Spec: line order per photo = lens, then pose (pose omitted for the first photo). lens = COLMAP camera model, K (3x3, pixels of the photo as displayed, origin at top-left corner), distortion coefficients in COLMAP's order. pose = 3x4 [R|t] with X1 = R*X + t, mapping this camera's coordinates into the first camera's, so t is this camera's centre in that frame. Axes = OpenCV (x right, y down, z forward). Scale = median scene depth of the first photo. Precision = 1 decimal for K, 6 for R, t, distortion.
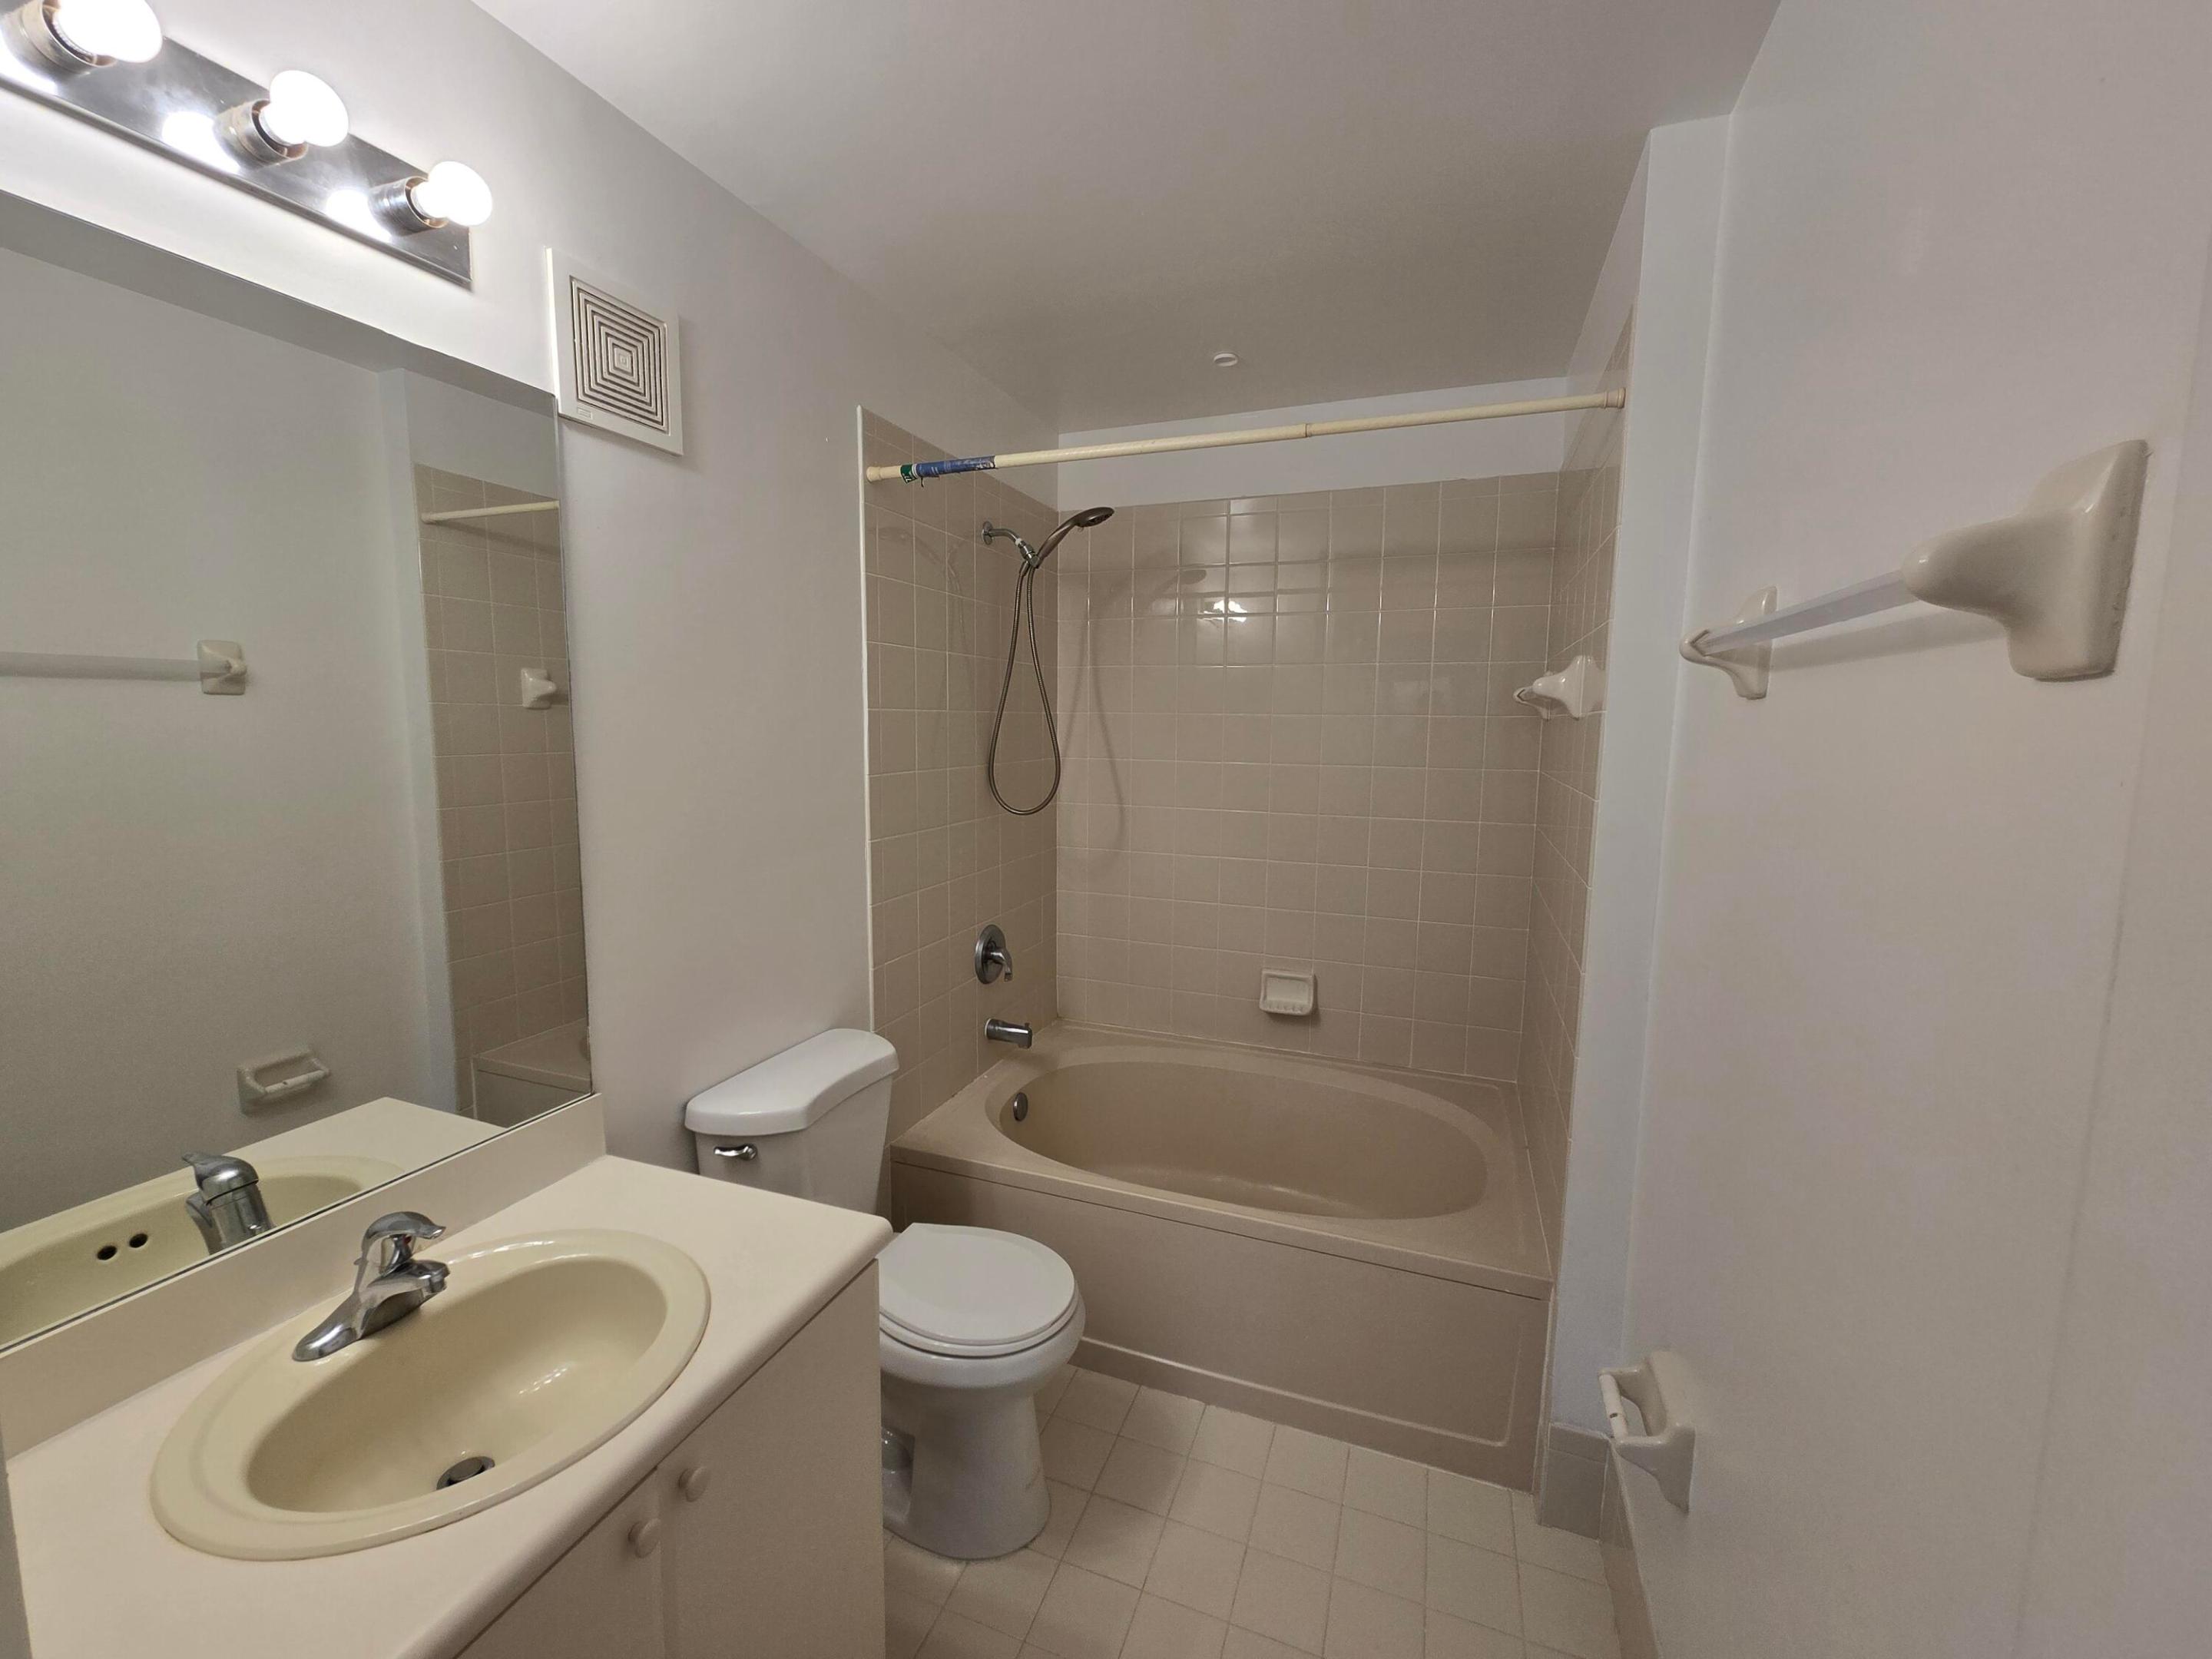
lens RADIAL K [[908.7, 0, 1103.5], [0, 908.7, 828.4], [0, 0, 1]] dist [0.002073, -0.000382]
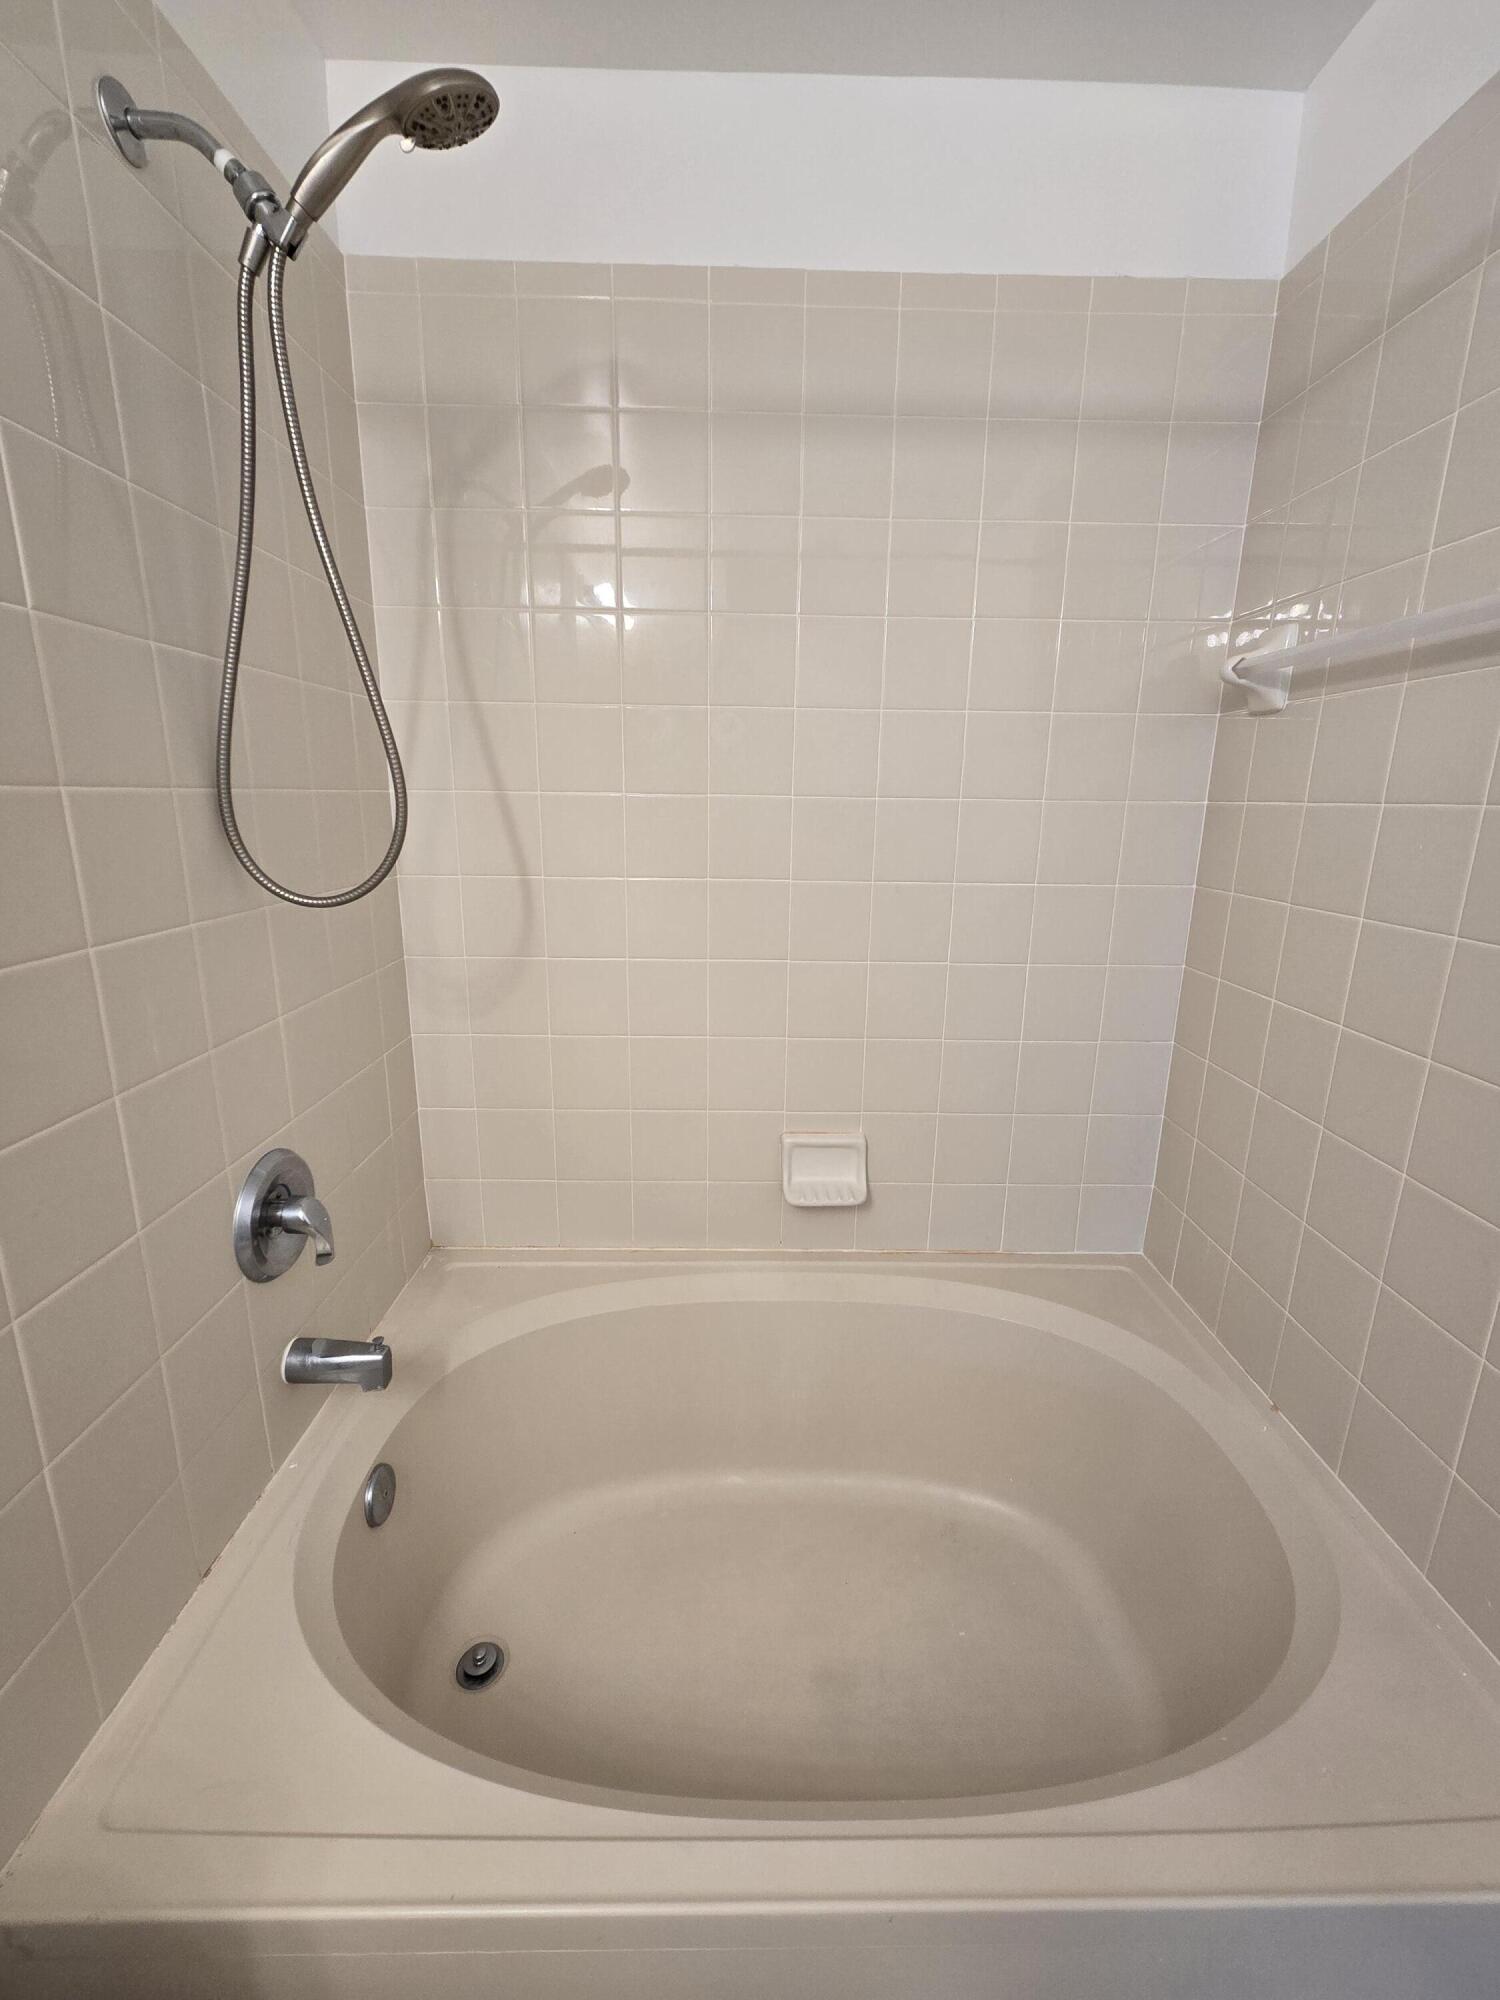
lens RADIAL K [[821.6, 0, 755.1], [0, 821.6, 989.5], [0, 0, 1]] dist [0.002073, -0.000382]
pose [[0.932722, -0.082051, 0.351138, -0.034144], [0.042393, 0.991967, 0.119185, -0.012955], [-0.358096, -0.096281, 0.928707, 0.522694]]
